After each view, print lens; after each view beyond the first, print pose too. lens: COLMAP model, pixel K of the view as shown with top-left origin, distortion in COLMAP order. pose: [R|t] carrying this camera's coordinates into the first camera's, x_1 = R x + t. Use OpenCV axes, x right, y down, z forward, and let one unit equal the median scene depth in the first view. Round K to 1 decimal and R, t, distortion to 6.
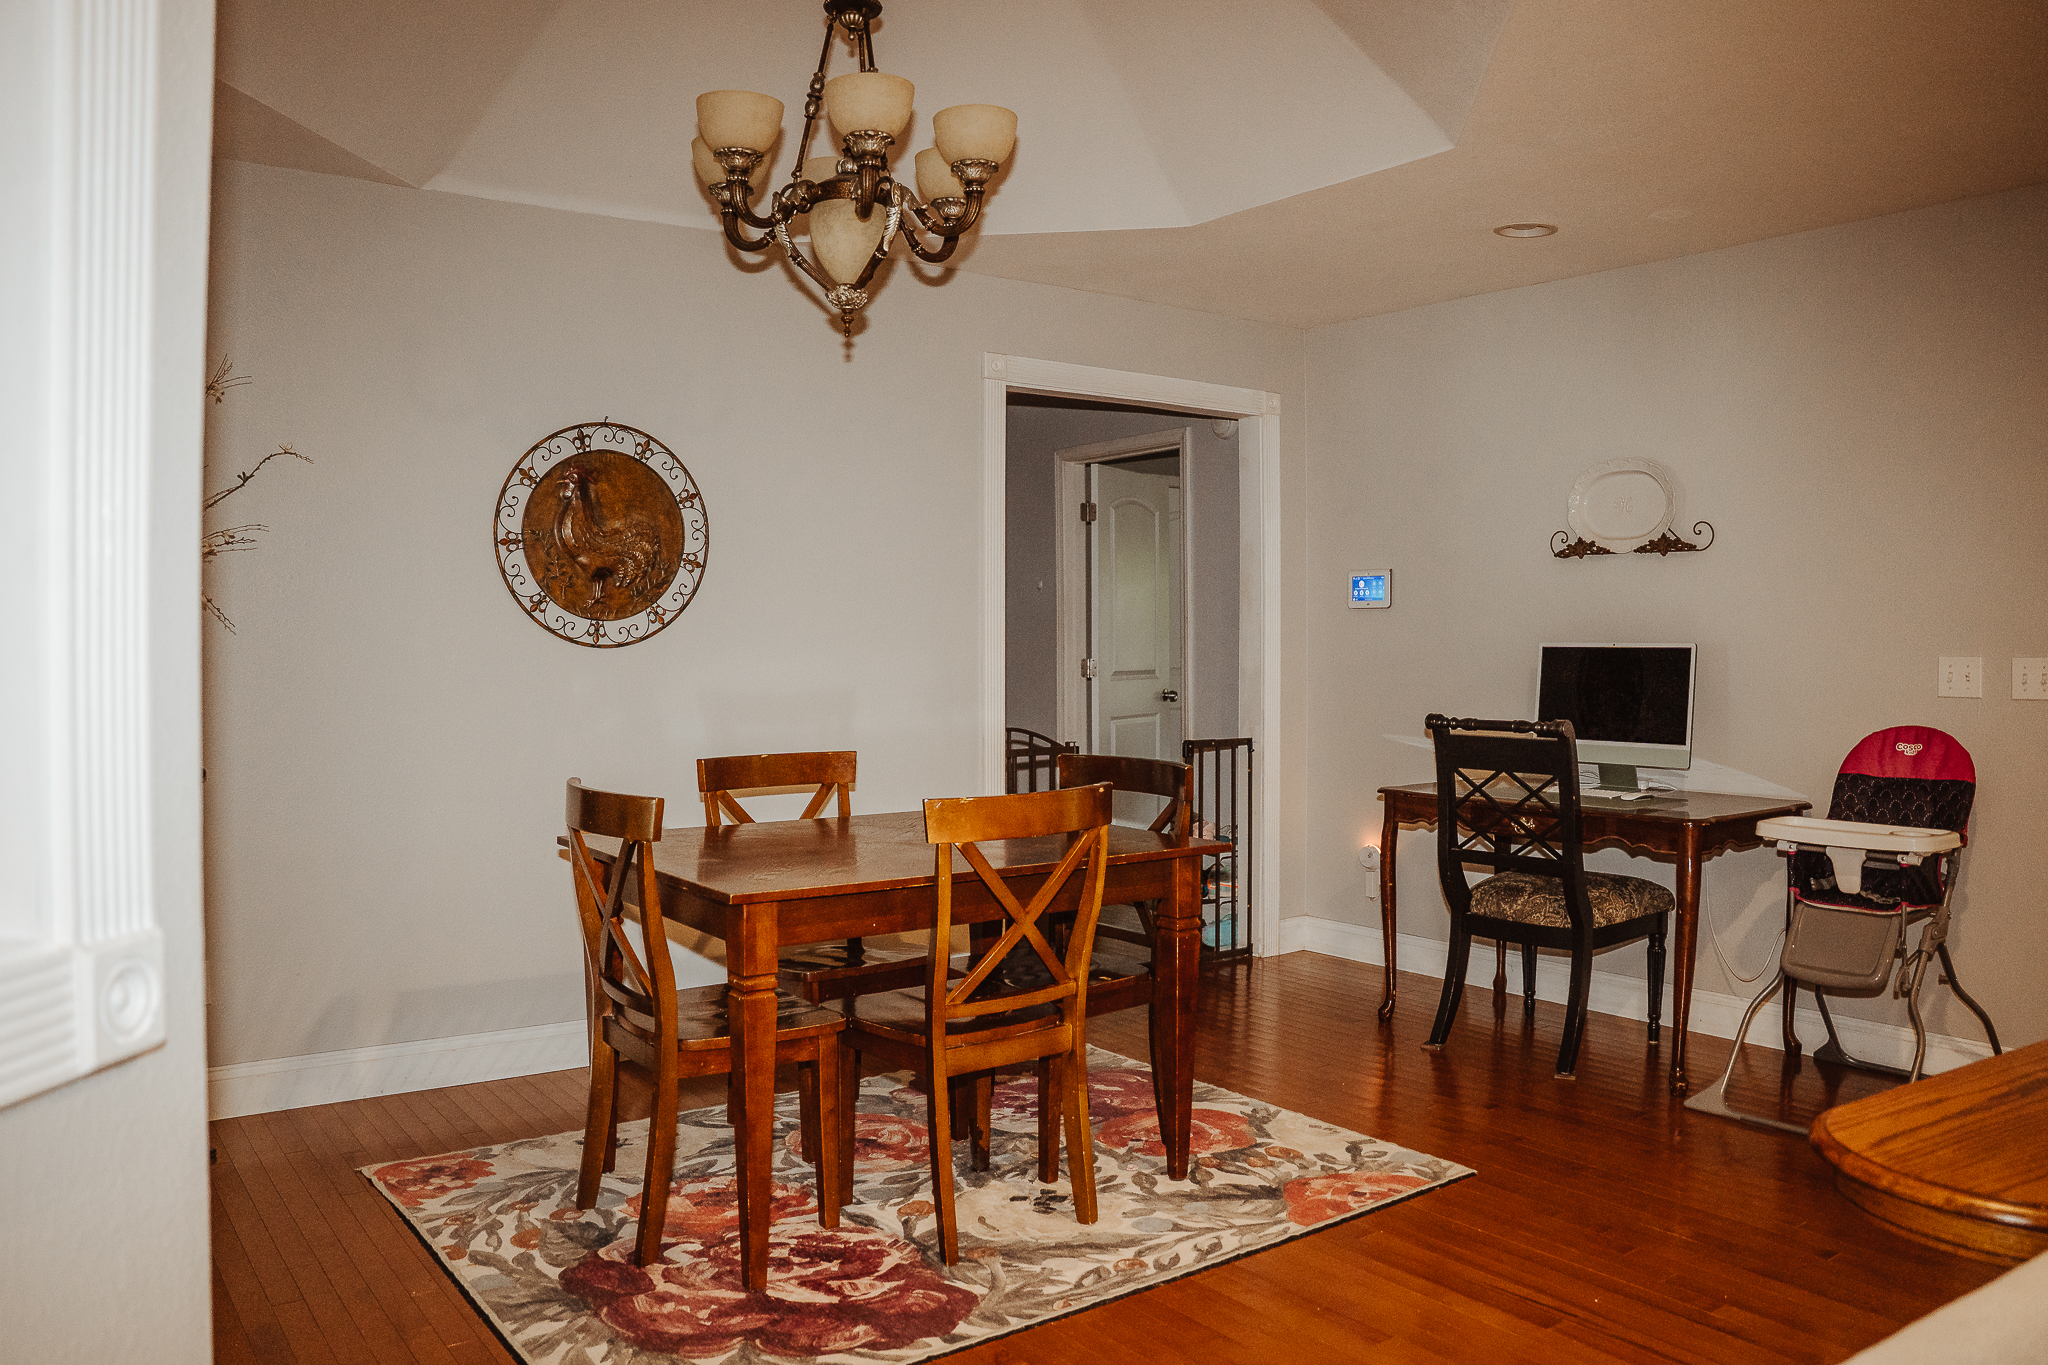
lens RADIAL K [[1550.4, 0, 1018.8], [0, 1550.4, 676.8], [0, 0, 1]] dist [-0.117610, 0.040943]
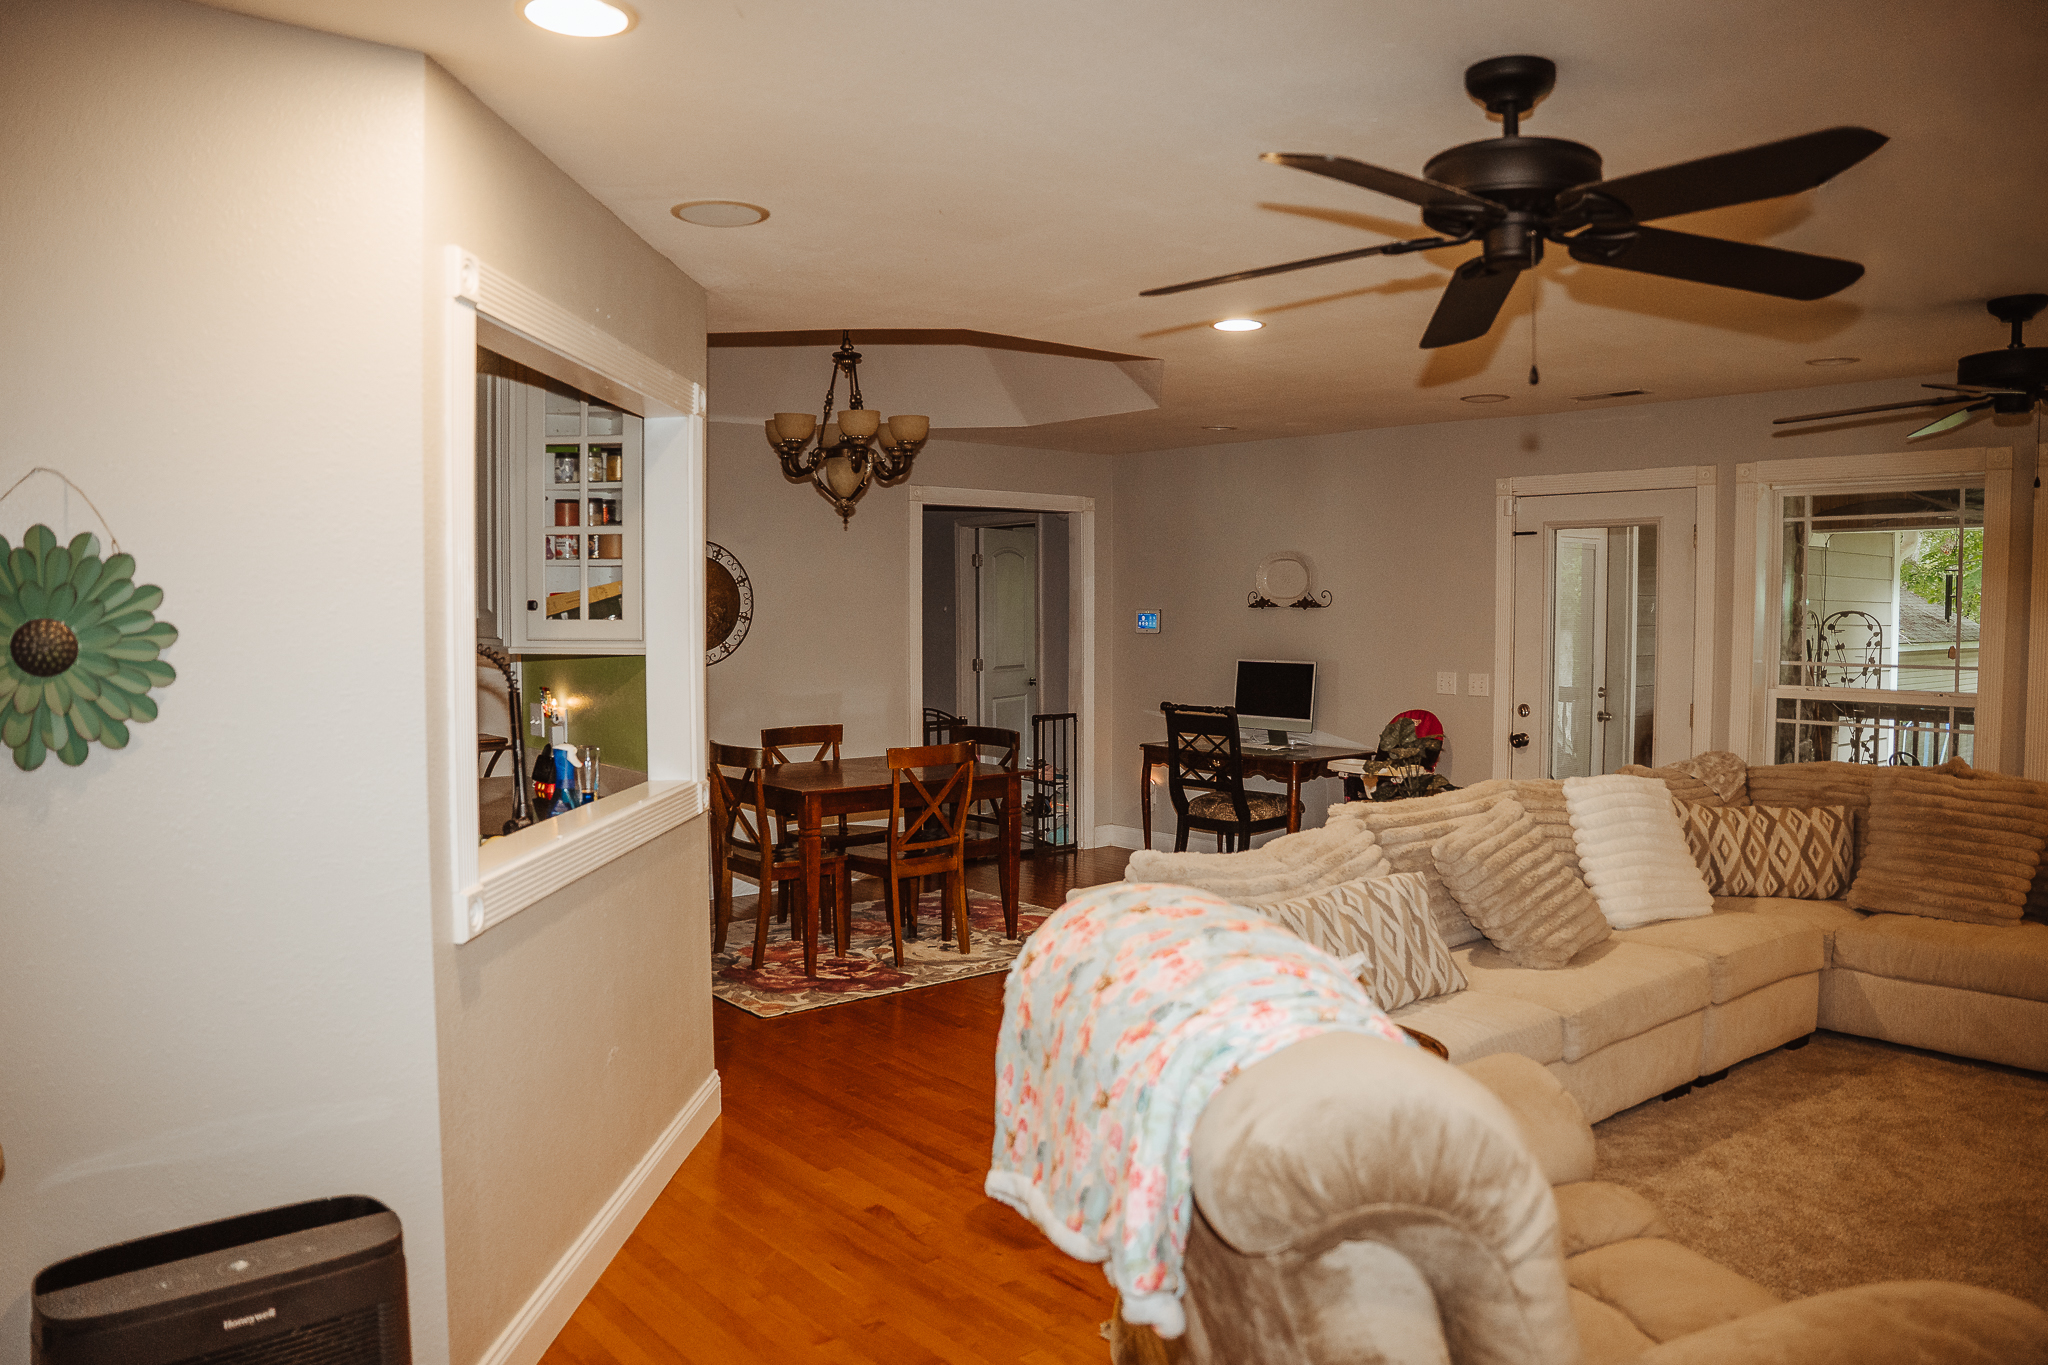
lens RADIAL K [[1550.4, 0, 1016.2], [0, 1550.4, 689.8], [0, 0, 1]] dist [-0.117610, 0.040943]
pose [[0.998441, -0.003103, 0.055722, -0.001169], [0.001196, 0.999413, 0.034225, -0.053878], [-0.055796, -0.034105, 0.997860, -0.815971]]
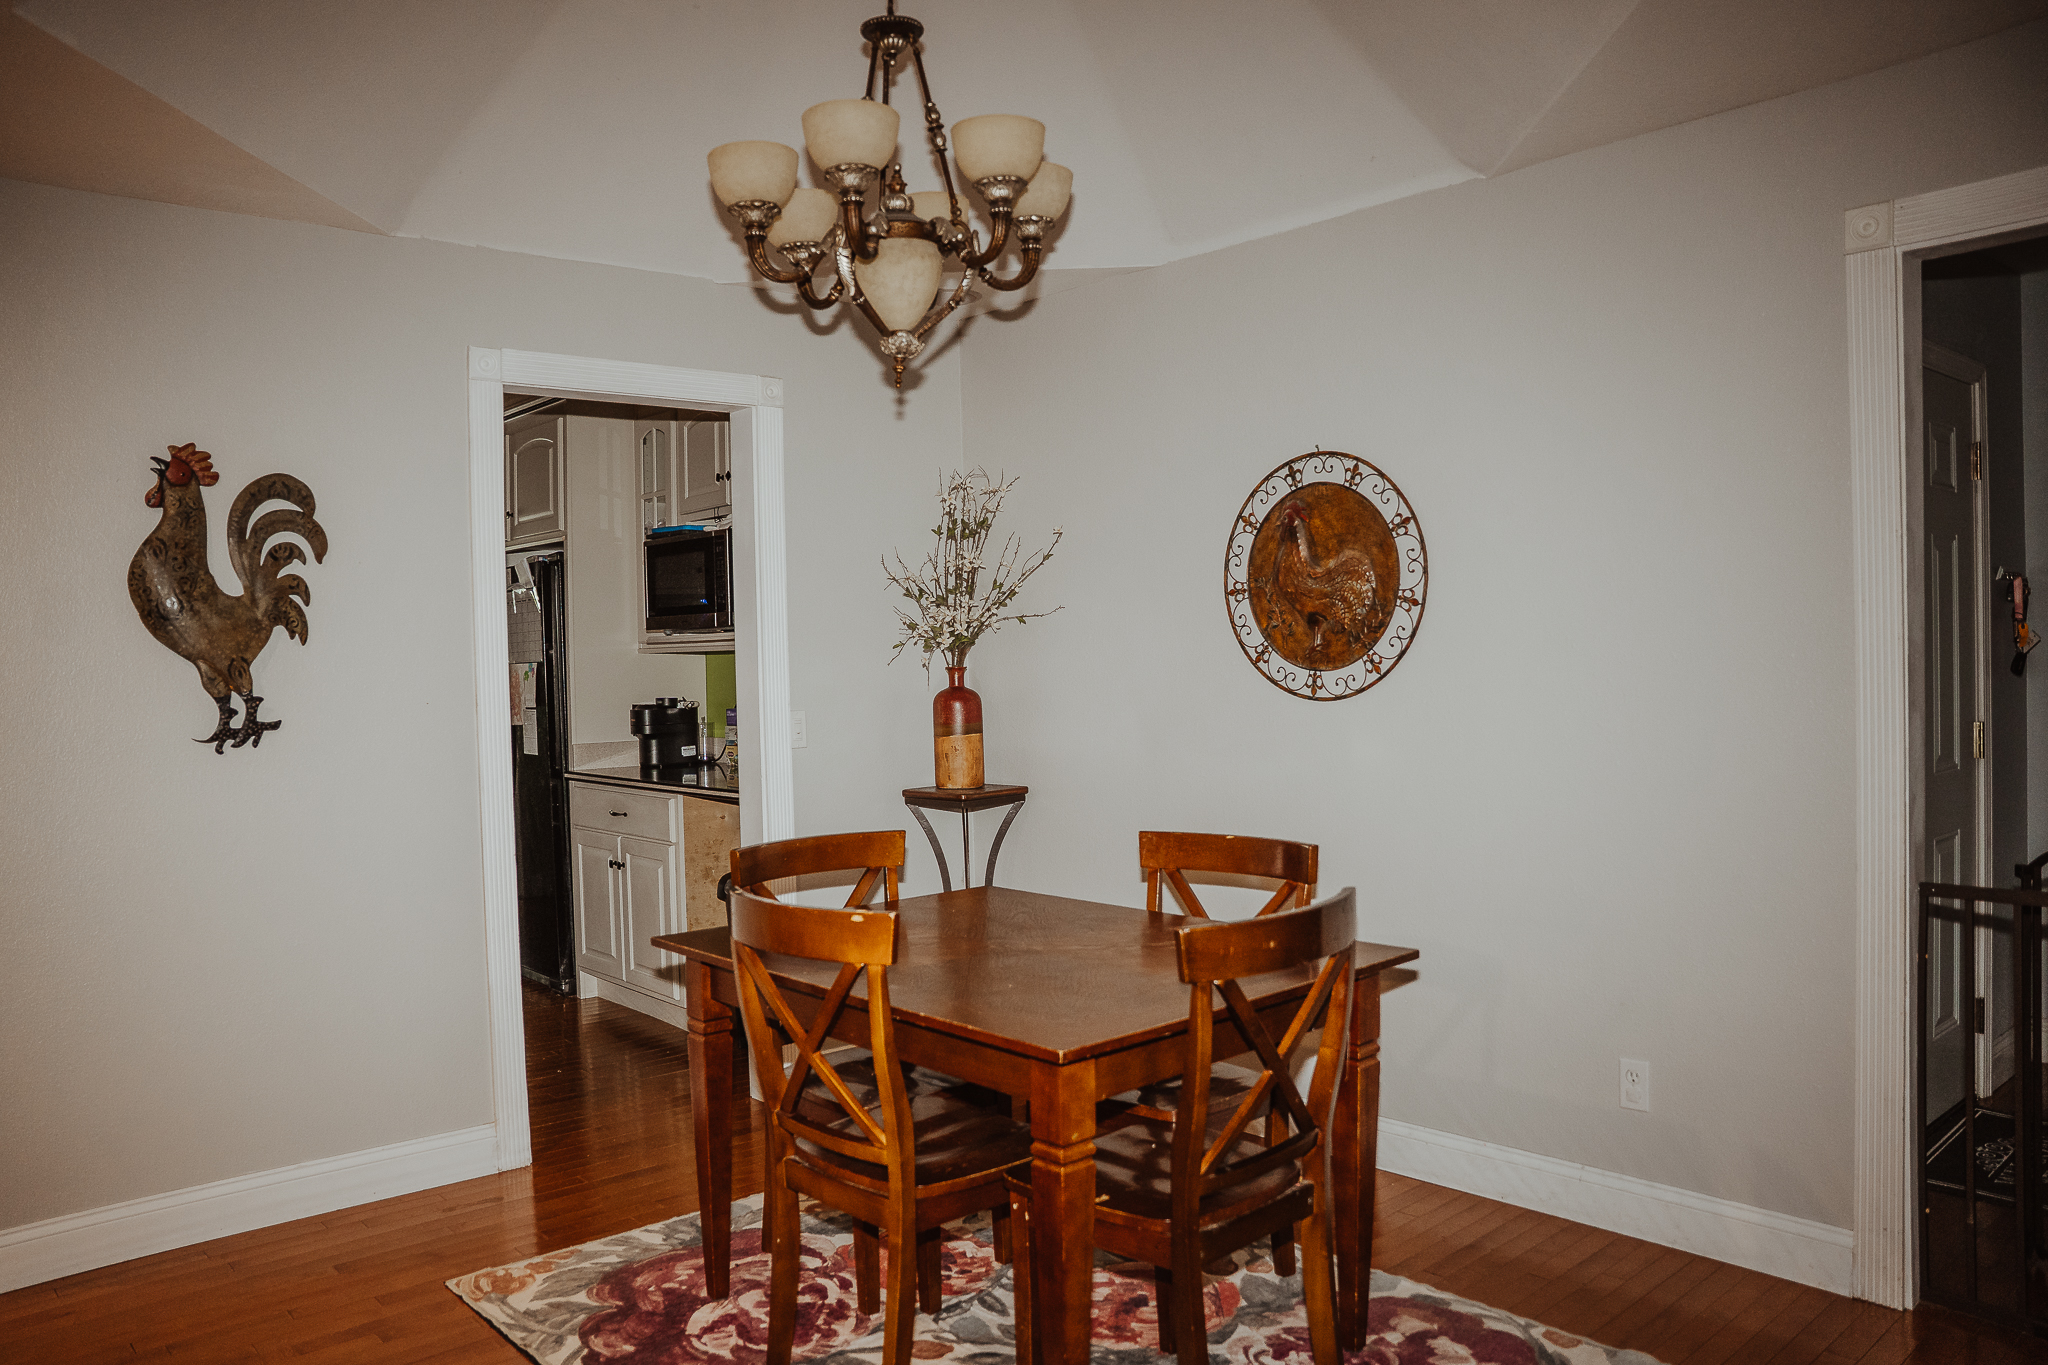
lens RADIAL K [[1550.4, 0, 1030.7], [0, 1550.4, 684.8], [0, 0, 1]] dist [-0.117610, 0.040943]
pose [[0.070494, 0.017810, -0.997353, 0.636677], [-0.005358, 0.999833, 0.017475, -0.044046], [0.997498, 0.004112, 0.070578, 0.778061]]
